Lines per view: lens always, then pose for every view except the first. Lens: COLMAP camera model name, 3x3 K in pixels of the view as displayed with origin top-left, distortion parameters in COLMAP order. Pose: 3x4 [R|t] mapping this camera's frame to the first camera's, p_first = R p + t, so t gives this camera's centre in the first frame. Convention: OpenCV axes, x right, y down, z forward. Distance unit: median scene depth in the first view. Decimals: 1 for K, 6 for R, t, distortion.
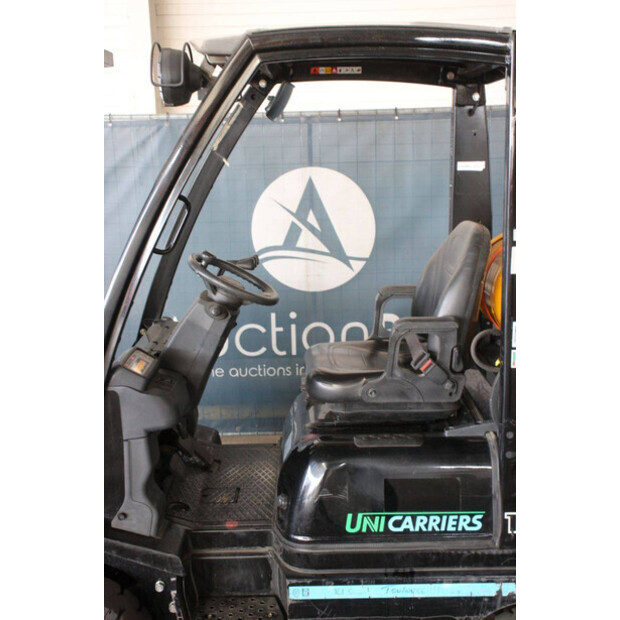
lens RADIAL K [[843.5, 0, 310.0], [0, 843.5, 306.8], [0, 0, 1]] dist [0.076051, 0.000000]
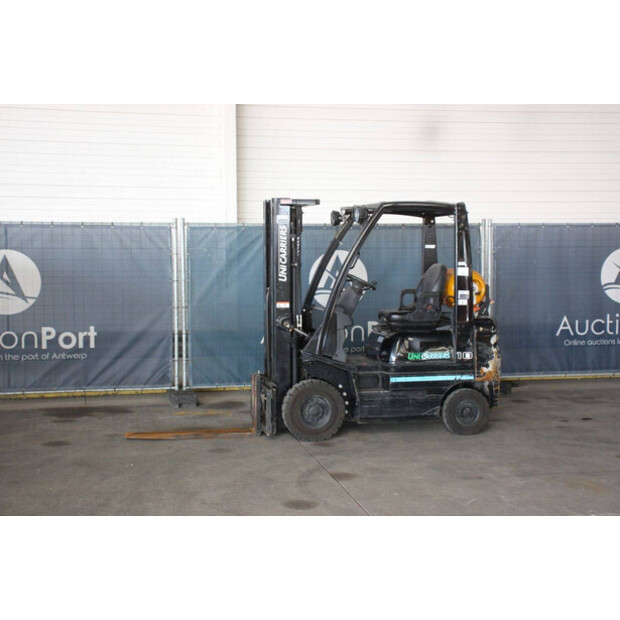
lens RADIAL K [[937.4, 0, 315.4], [0, 937.4, 313.4], [0, 0, 1]] dist [0.130344, 0.000000]
pose [[0.976529, 0.006559, 0.215287, -0.955573], [0.021725, 0.991439, -0.128747, 0.497388], [-0.214288, 0.130402, 0.968027, -2.103865]]
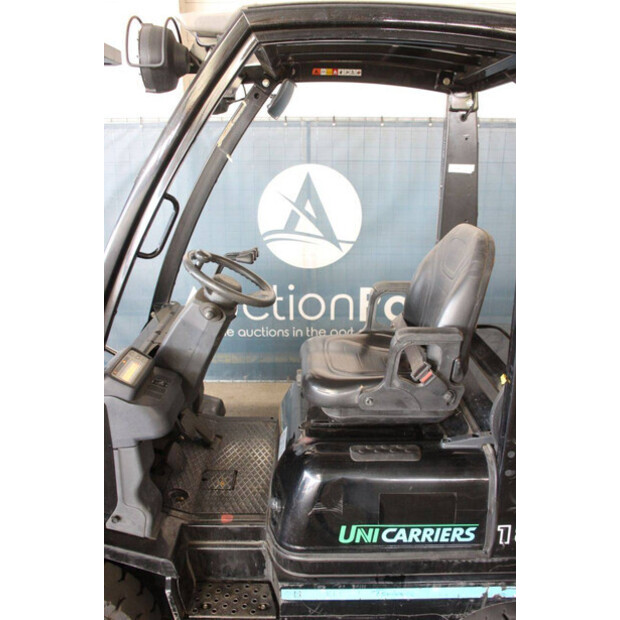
lens RADIAL K [[558.2, 0, 311.2], [0, 558.2, 309.7], [0, 0, 1]] dist [-0.118839, 0.104500]
pose [[0.999660, 0.021276, 0.015071, -0.005447], [-0.022602, 0.995306, 0.094104, -0.061315], [-0.012998, -0.094413, 0.995448, 0.361412]]
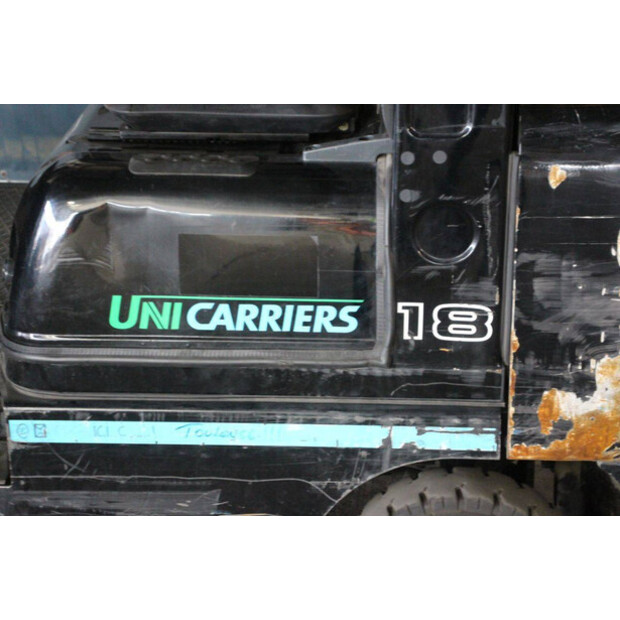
lens RADIAL K [[1453.6, 0, 314.2], [0, 1453.6, 307.9], [0, 0, 1]] dist [0.413688, 0.000000]
pose [[0.997277, 0.037425, -0.063552, 0.217834], [-0.023664, 0.978500, 0.204887, 0.052407], [0.069854, -0.202825, 0.976720, 0.082618]]
